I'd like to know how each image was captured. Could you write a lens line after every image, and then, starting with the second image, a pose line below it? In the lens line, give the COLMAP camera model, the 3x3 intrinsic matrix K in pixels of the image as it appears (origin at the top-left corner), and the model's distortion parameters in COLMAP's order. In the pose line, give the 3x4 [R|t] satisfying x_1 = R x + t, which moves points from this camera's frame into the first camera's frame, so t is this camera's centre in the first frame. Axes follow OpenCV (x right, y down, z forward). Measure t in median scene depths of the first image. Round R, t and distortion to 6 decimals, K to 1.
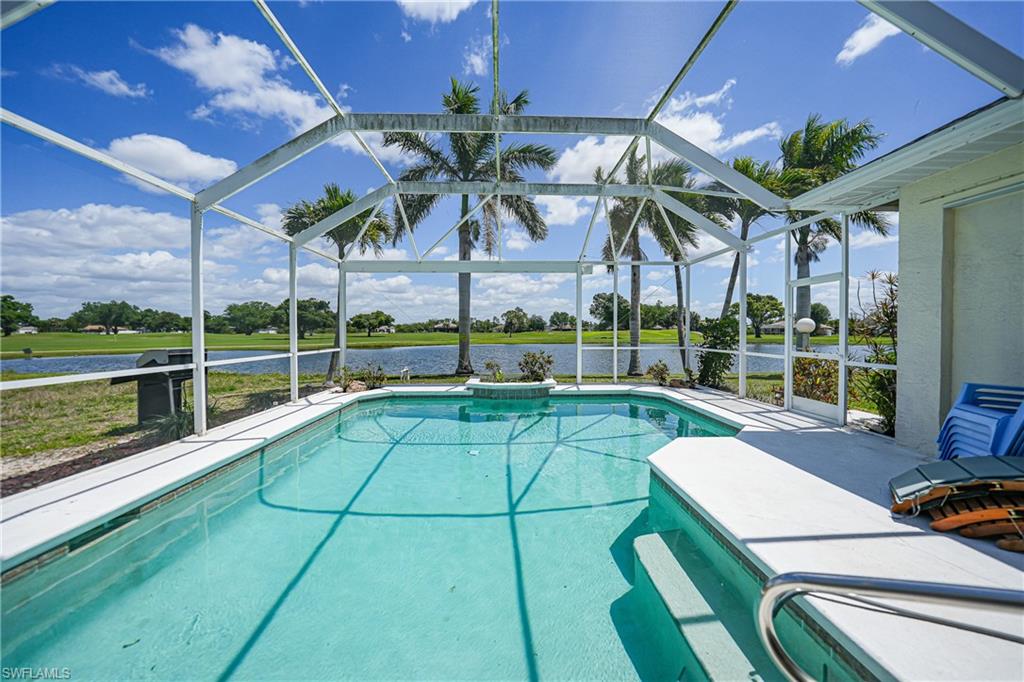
lens RADIAL K [[356.2, 0, 509.6], [0, 356.2, 337.6], [0, 0, 1]] dist [-0.034224, 0.007553]
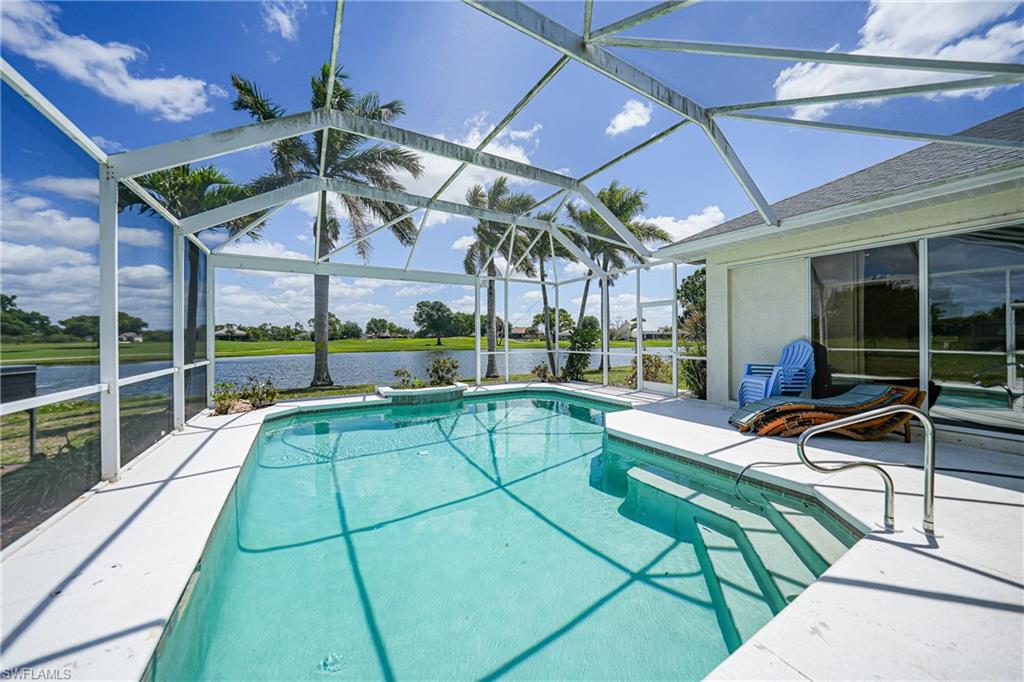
lens RADIAL K [[356.2, 0, 509.6], [0, 356.2, 337.6], [0, 0, 1]] dist [-0.034224, 0.007553]
pose [[0.870351, -0.004142, 0.492415, -0.266669], [0.014019, 0.999768, -0.016369, 0.000326], [-0.492232, 0.021149, 0.870207, -0.018366]]
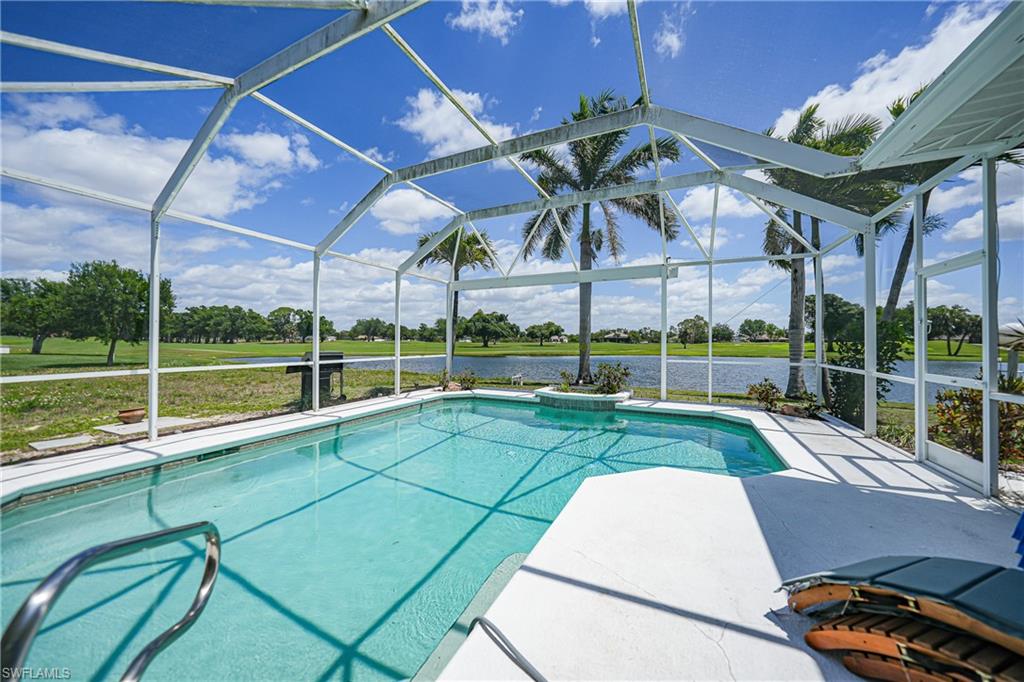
lens RADIAL K [[356.2, 0, 509.6], [0, 356.2, 337.6], [0, 0, 1]] dist [-0.034224, 0.007553]
pose [[0.884273, 0.001492, -0.466967, 0.267456], [-0.014671, 0.999590, -0.024588, -0.000297], [0.466739, 0.028593, 0.883933, 0.034442]]
